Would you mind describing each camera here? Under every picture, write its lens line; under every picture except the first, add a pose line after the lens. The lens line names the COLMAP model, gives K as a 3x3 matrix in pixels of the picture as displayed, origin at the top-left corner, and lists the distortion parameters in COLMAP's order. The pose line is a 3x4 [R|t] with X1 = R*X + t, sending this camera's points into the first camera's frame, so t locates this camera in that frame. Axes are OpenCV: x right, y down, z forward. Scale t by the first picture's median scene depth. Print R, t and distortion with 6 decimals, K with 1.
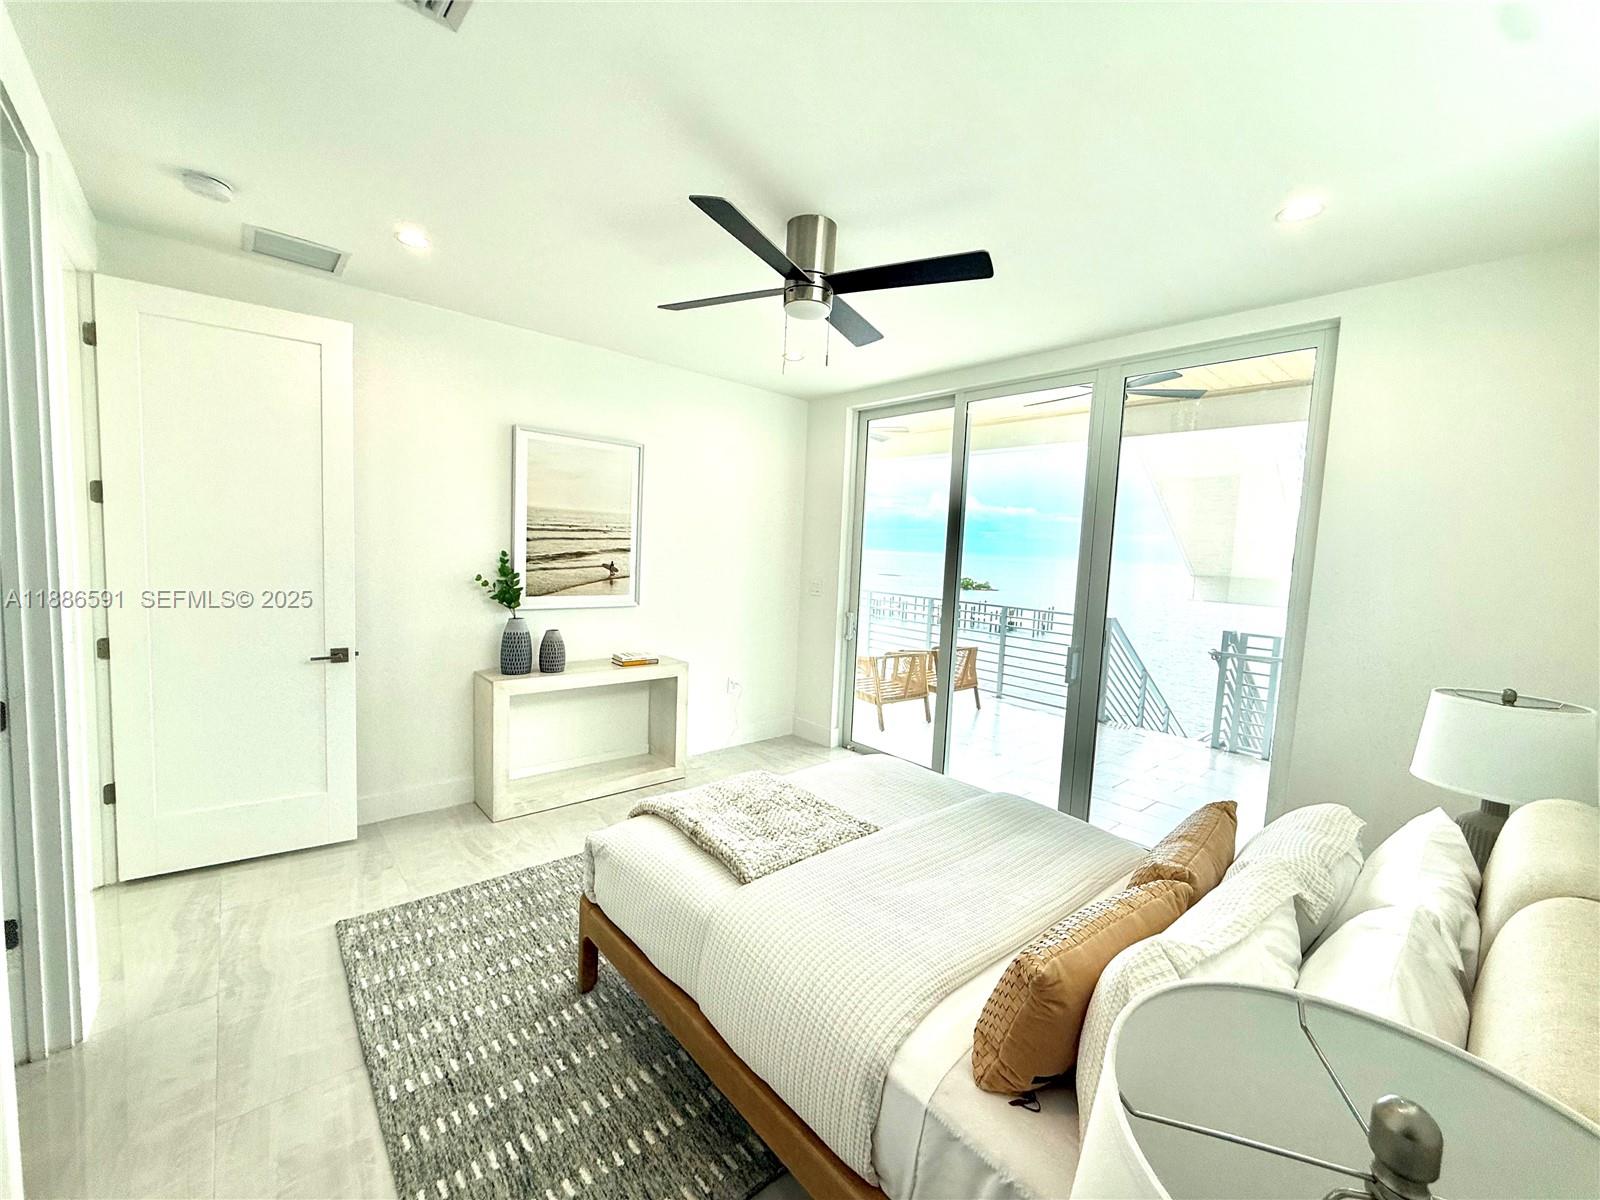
lens RADIAL K [[640.7, 0, 802.3], [0, 640.7, 599.2], [0, 0, 1]] dist [0.004344, 0.000143]
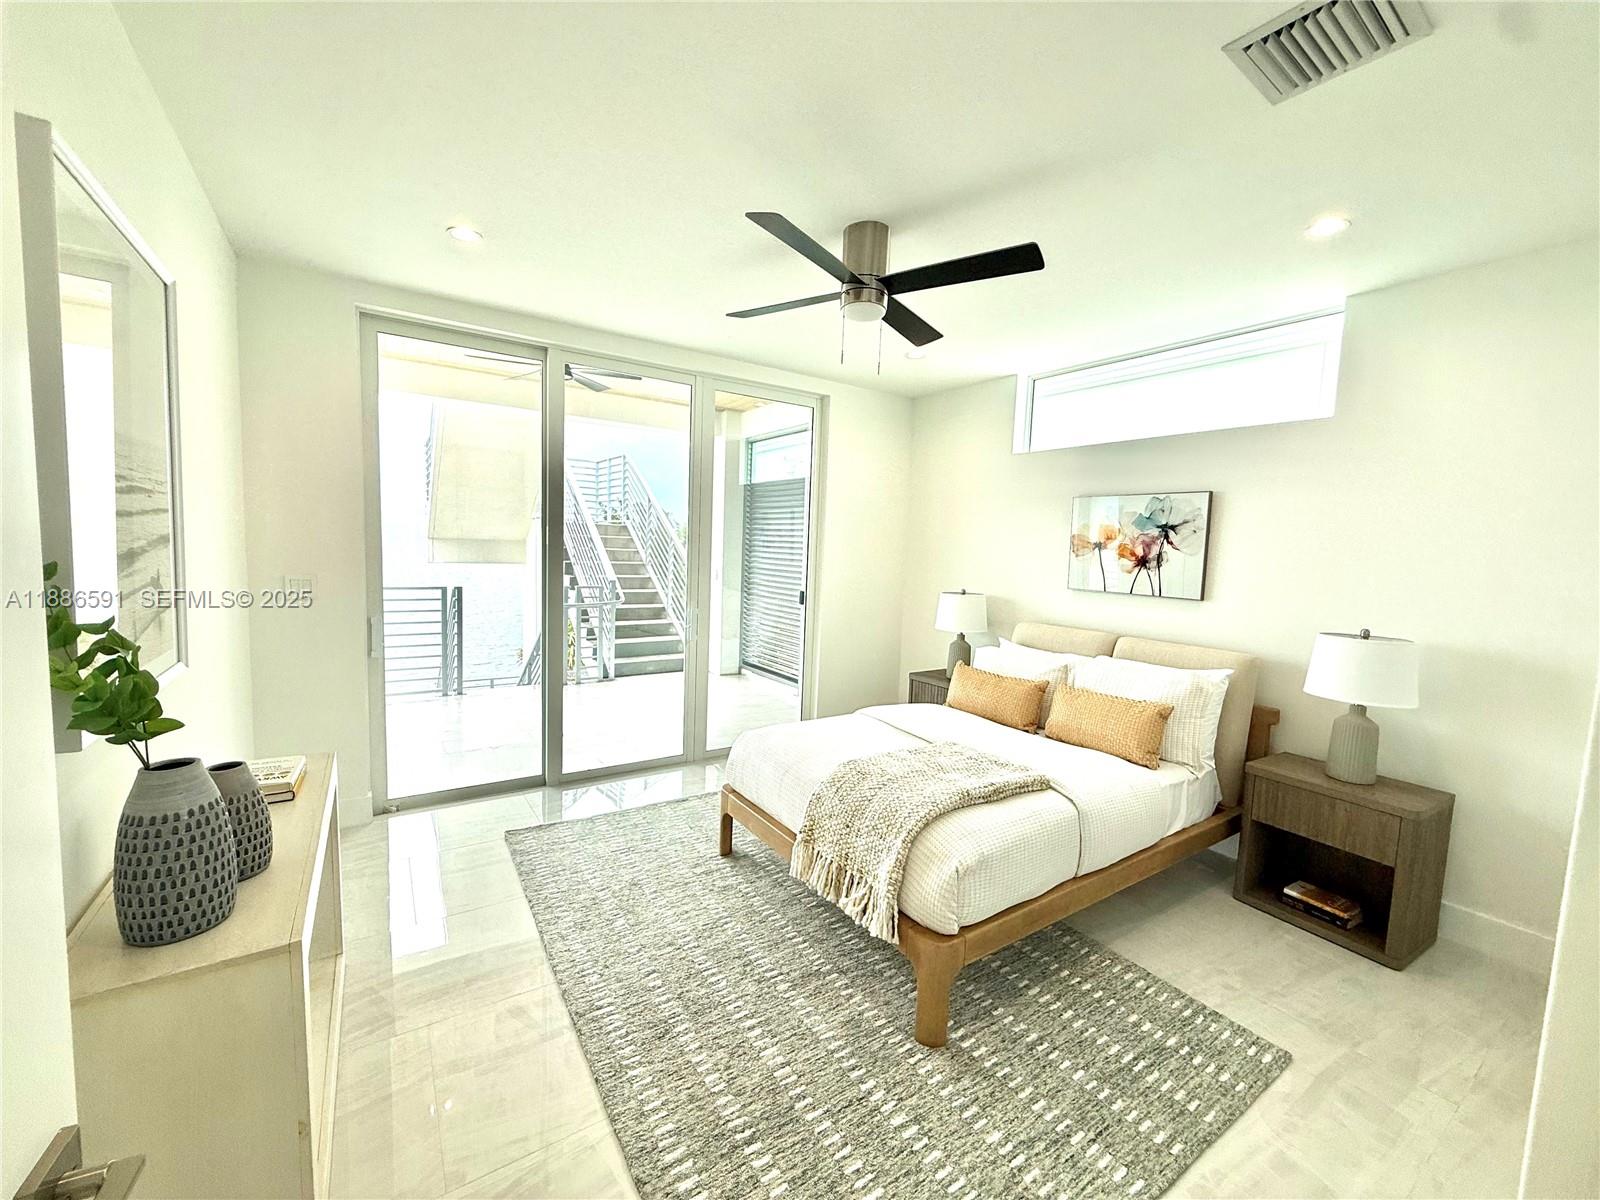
lens RADIAL K [[640.7, 0, 804.8], [0, 640.7, 598.9], [0, 0, 1]] dist [0.004344, 0.000143]
pose [[0.135735, -0.120470, 0.983394, -1.365910], [0.057087, 0.991882, 0.113630, -0.132153], [-0.989099, 0.040716, 0.141510, 1.209547]]
